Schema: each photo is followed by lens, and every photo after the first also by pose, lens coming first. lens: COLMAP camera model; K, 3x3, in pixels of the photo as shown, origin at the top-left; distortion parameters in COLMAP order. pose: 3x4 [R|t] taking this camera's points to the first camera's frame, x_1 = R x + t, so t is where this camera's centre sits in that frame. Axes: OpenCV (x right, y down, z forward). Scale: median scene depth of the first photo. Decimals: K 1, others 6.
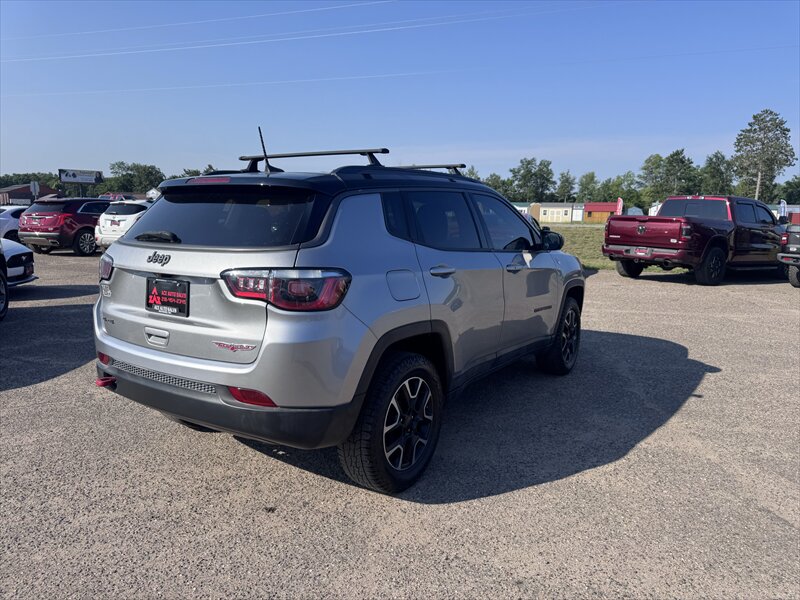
lens RADIAL K [[536.6, 0, 419.9], [0, 536.6, 308.8], [0, 0, 1]] dist [0.008444, -0.007763]
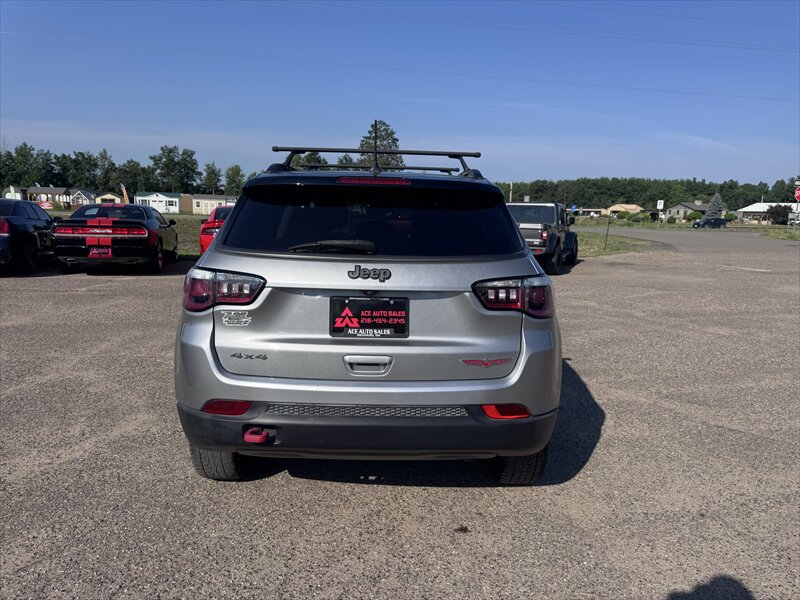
lens RADIAL K [[536.6, 0, 408.0], [0, 536.6, 301.5], [0, 0, 1]] dist [0.008444, -0.007763]
pose [[0.844622, -0.083239, 0.528852, -0.856387], [0.080486, 0.996354, 0.028279, -0.065686], [-0.529278, 0.018680, 0.848243, 0.244056]]
